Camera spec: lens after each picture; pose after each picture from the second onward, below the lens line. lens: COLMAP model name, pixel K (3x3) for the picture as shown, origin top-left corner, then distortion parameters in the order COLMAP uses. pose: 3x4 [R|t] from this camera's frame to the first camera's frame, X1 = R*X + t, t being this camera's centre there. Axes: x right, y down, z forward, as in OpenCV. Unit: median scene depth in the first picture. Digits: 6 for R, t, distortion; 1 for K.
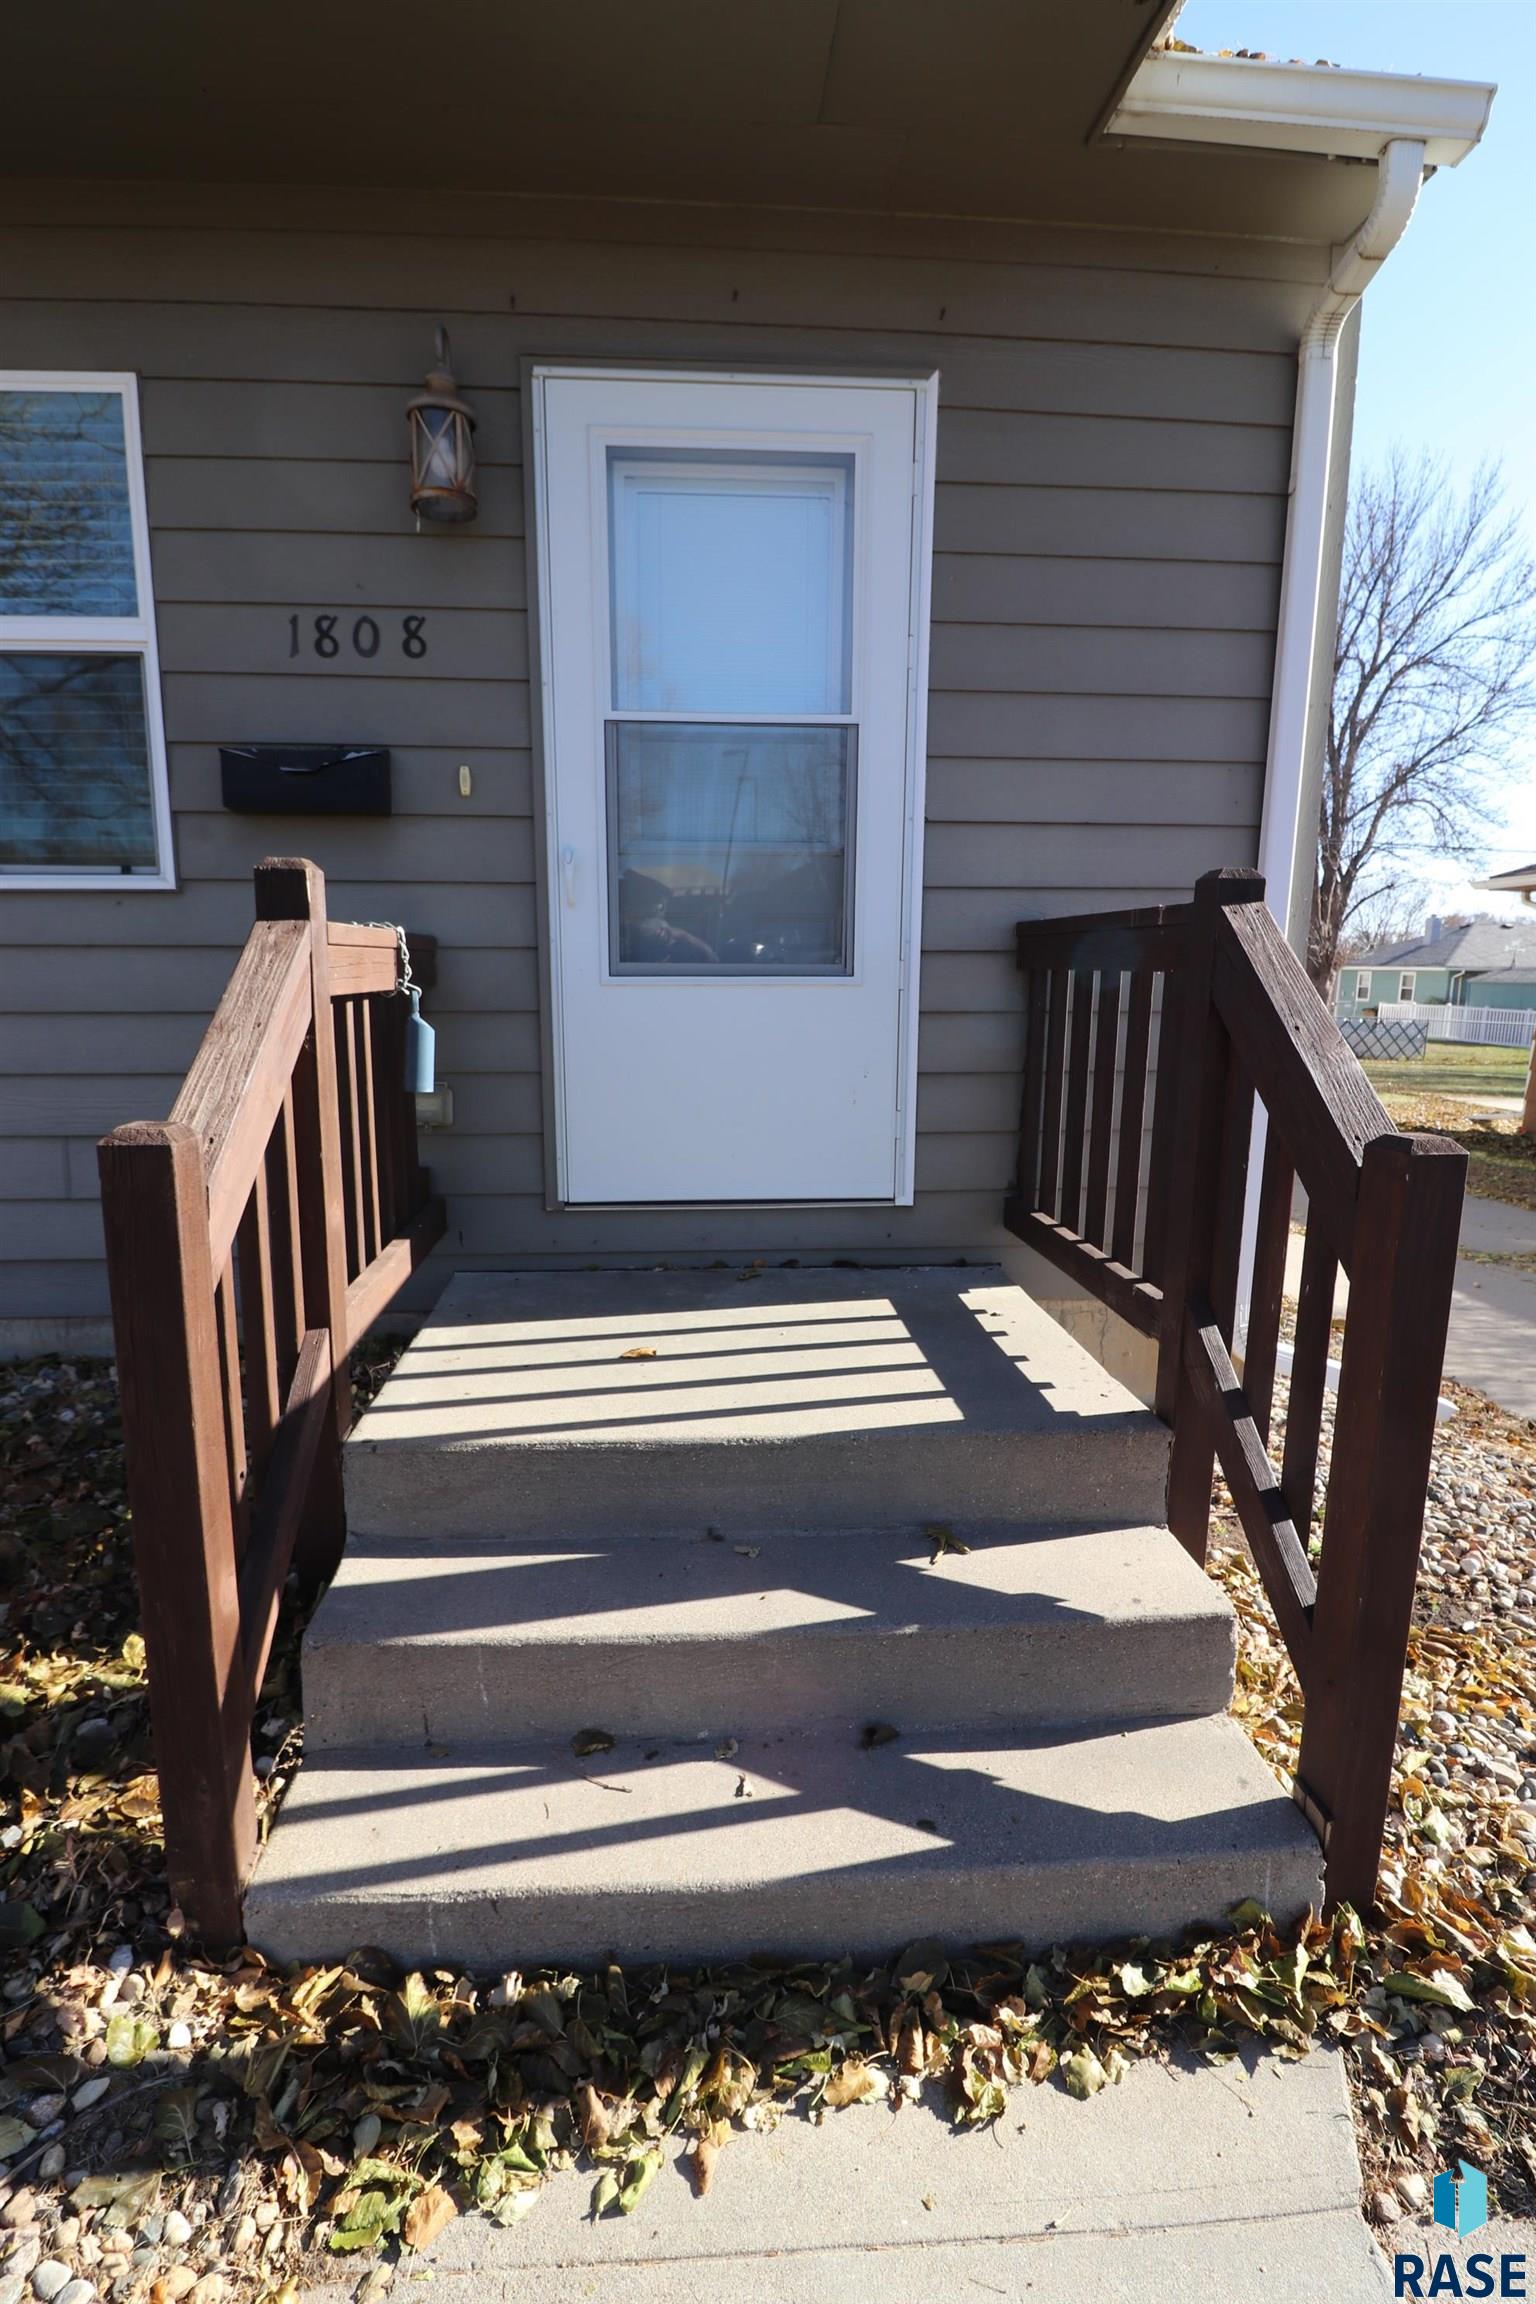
lens RADIAL K [[1072.1, 0, 762.3], [0, 1072.1, 1167.3], [0, 0, 1]] dist [-0.004472, -0.000487]
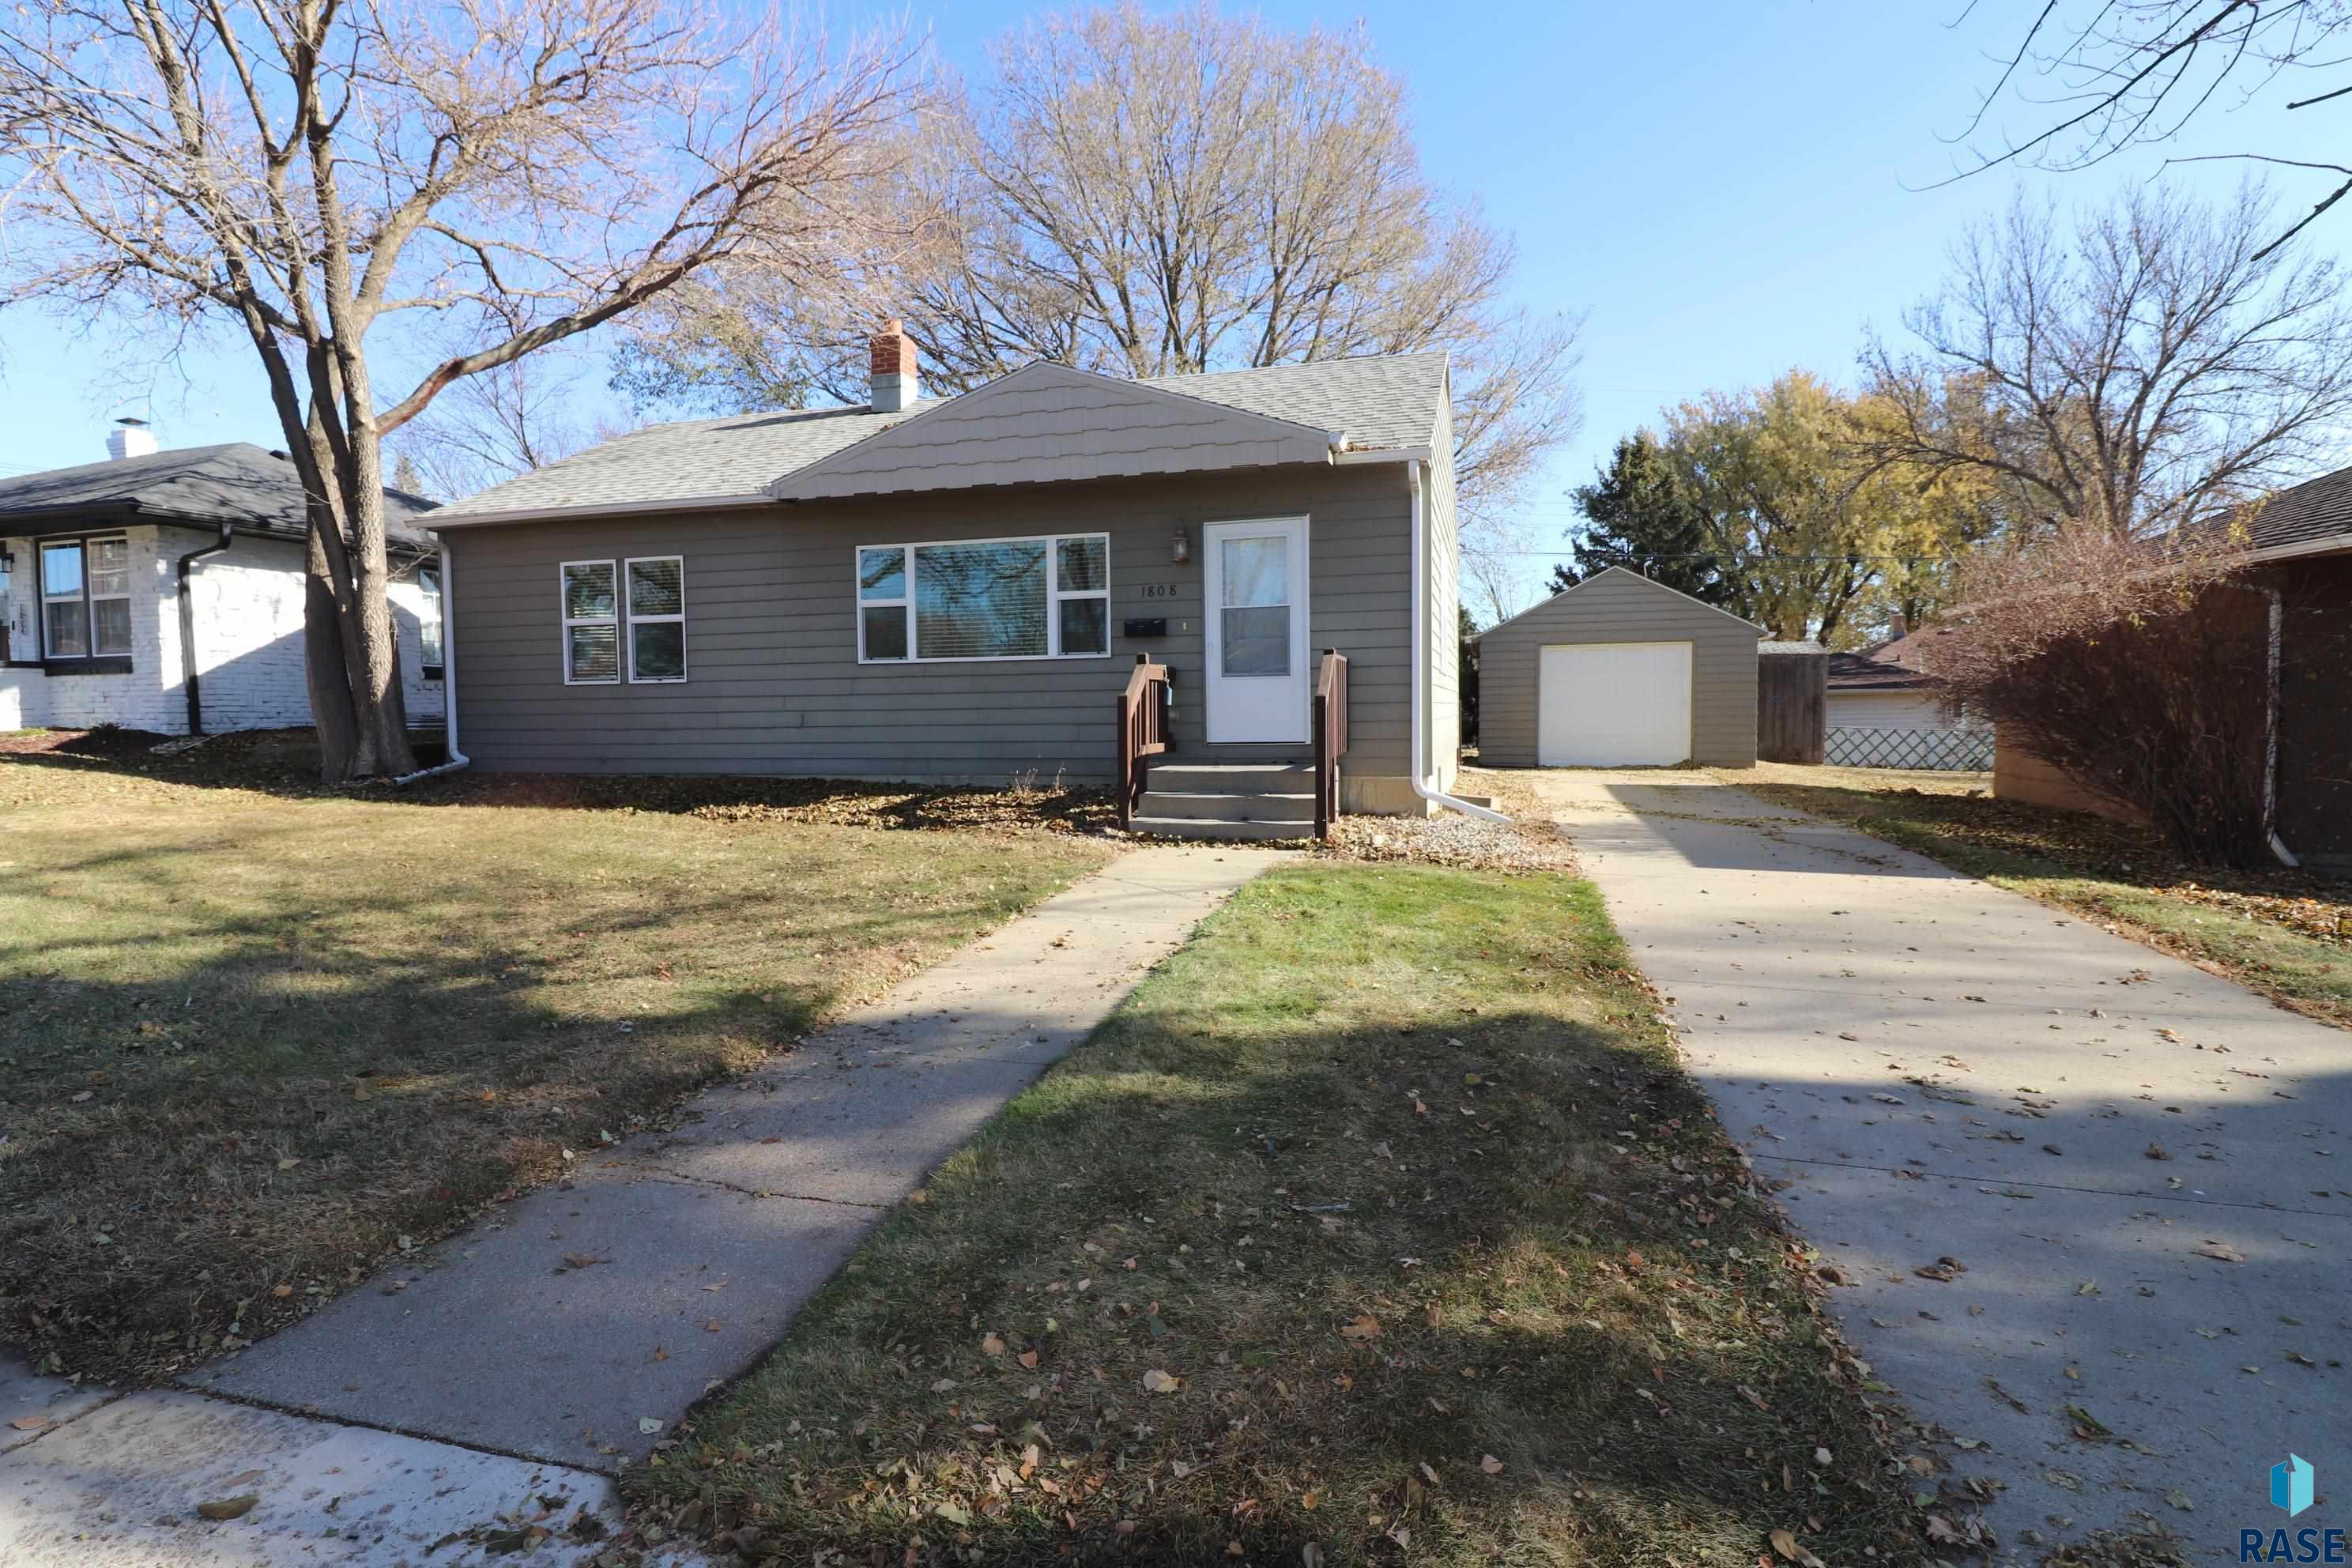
lens RADIAL K [[1199.3, 0, 1171.8], [0, 1199.3, 782.0], [0, 0, 1]] dist [-0.000658, 0.000008]
pose [[0.940836, -0.001283, -0.338860, 1.102569], [-0.042219, 0.991757, -0.120977, 0.688973], [0.336222, 0.128126, 0.933027, -2.860303]]
